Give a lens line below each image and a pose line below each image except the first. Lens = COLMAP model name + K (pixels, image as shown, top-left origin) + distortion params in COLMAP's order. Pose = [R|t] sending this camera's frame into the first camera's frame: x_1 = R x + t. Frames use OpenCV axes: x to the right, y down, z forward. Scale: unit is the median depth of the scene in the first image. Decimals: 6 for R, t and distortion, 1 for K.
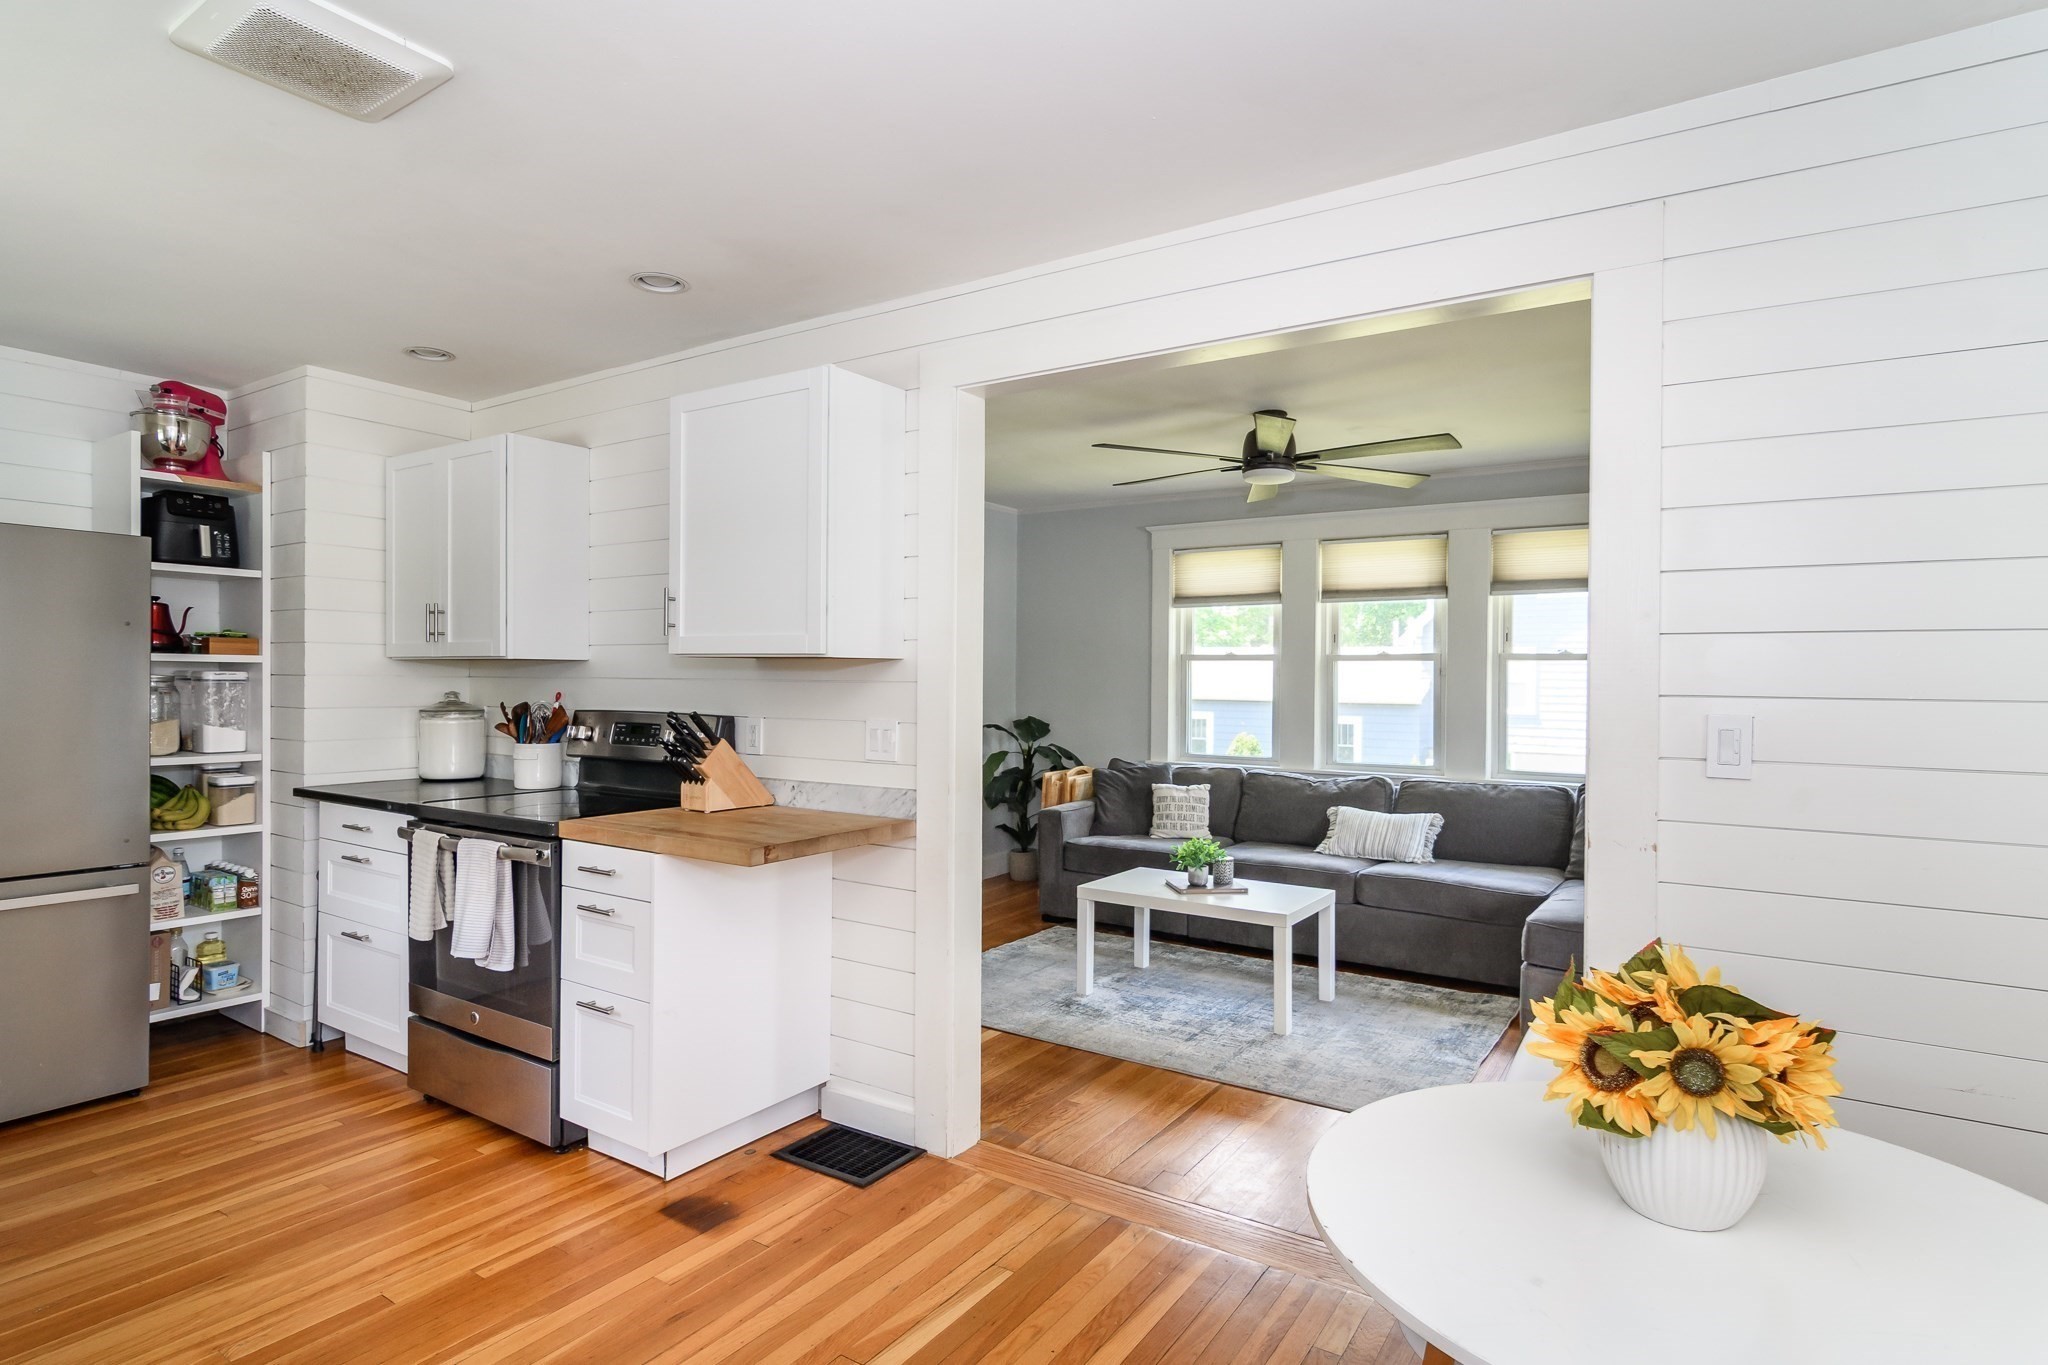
lens RADIAL K [[1070.6, 0, 1023.4], [0, 1070.6, 704.7], [0, 0, 1]] dist [-0.000353, -0.000283]
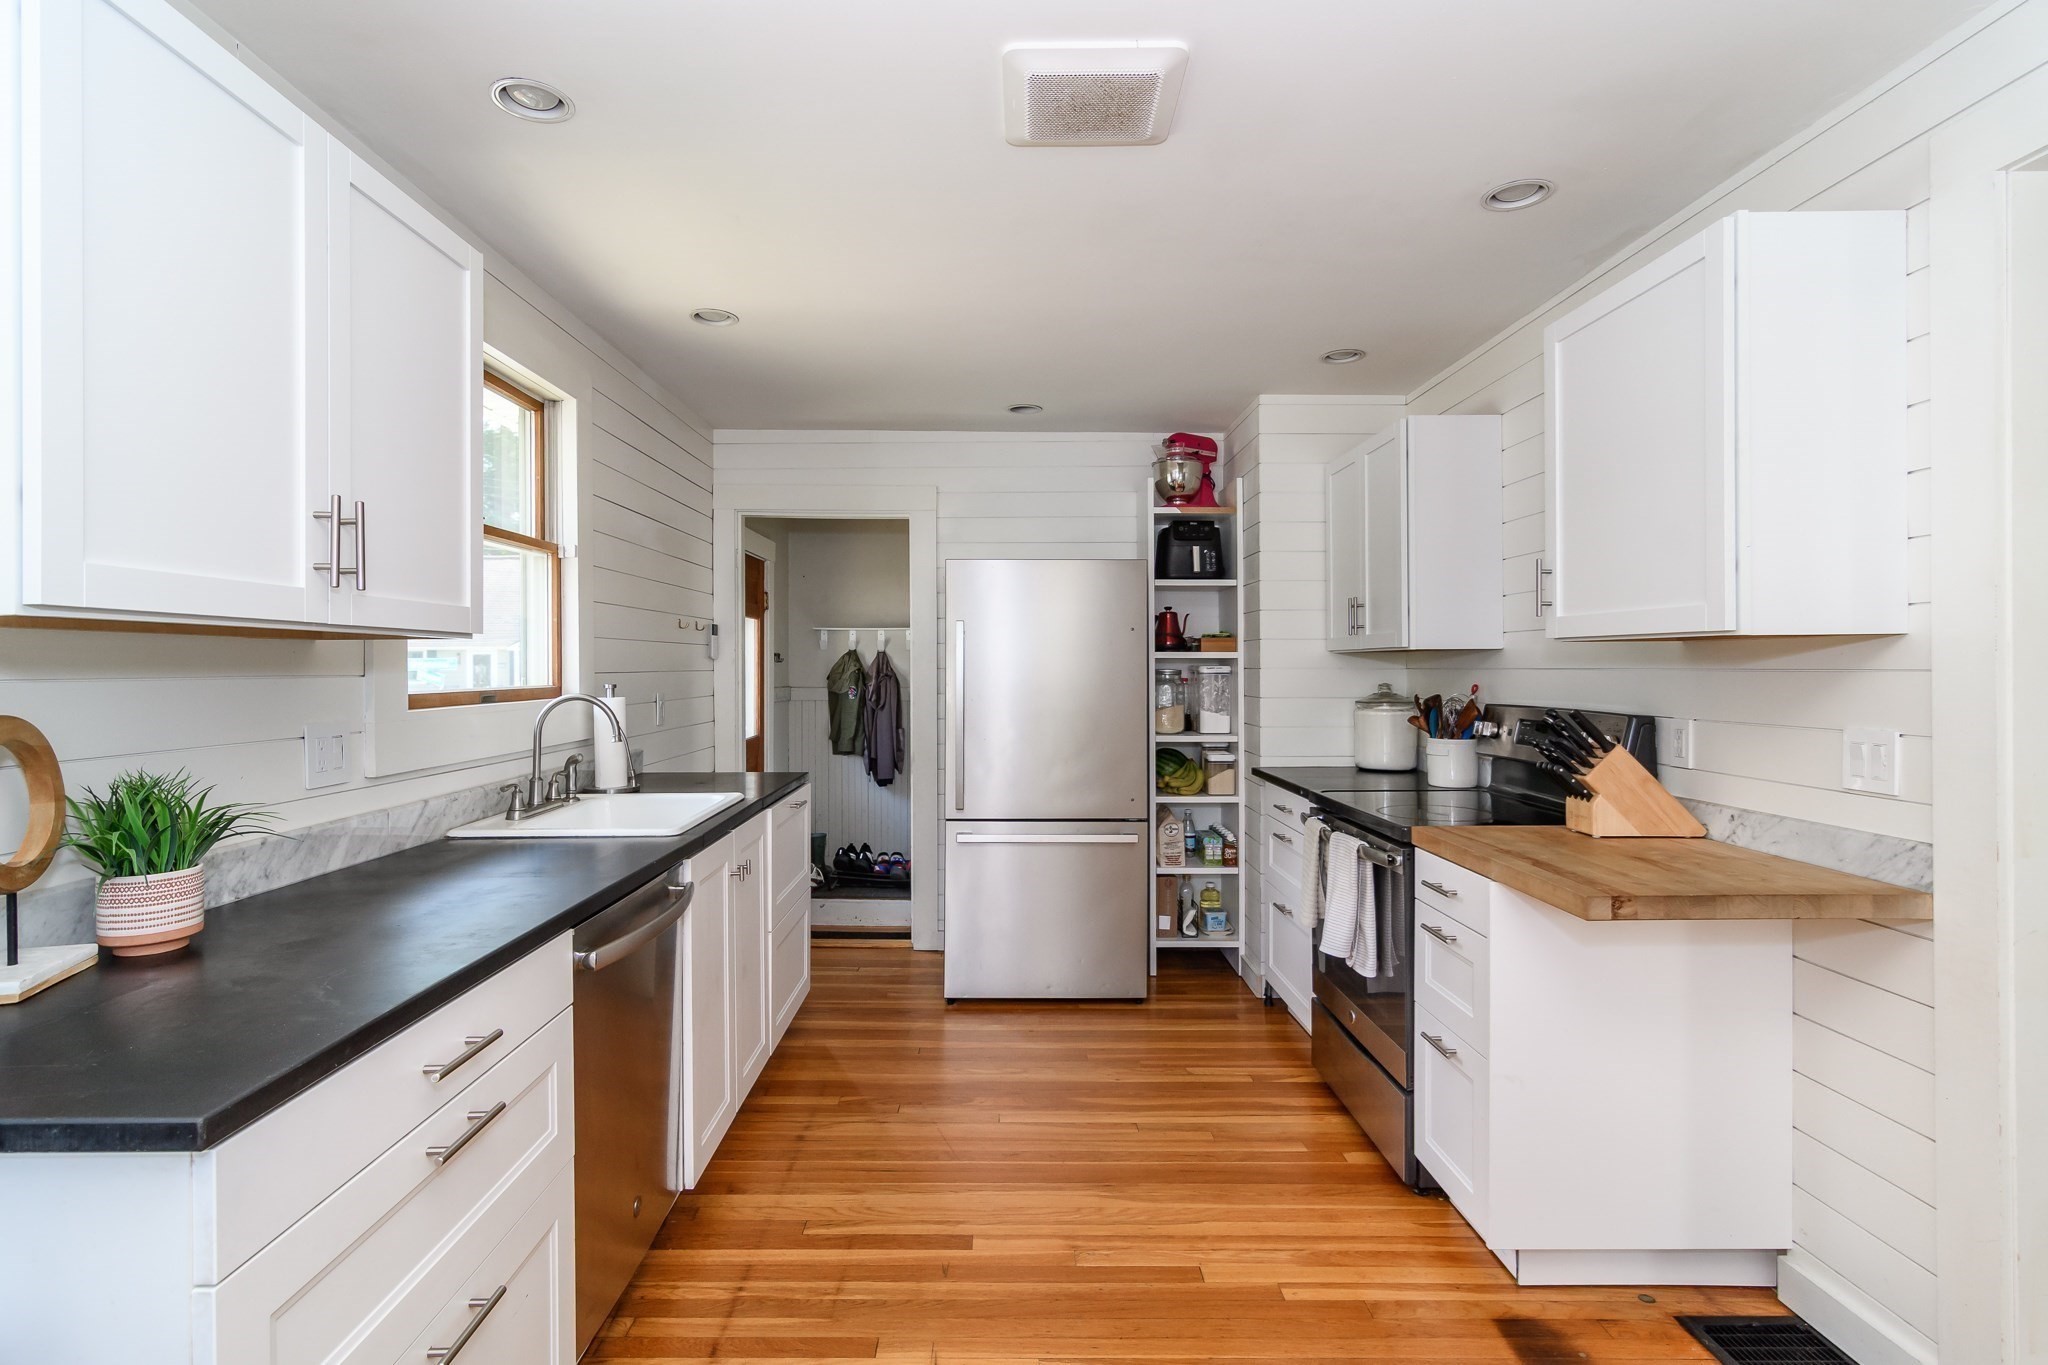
lens RADIAL K [[1013.3, 0, 1009.9], [0, 1013.3, 671.9], [0, 0, 1]] dist [0.000273, -0.000434]
pose [[0.553928, -0.006396, -0.832540, 0.076983], [-0.013418, 0.999772, -0.016608, -0.002738], [0.832457, 0.020371, 0.553716, 0.192635]]
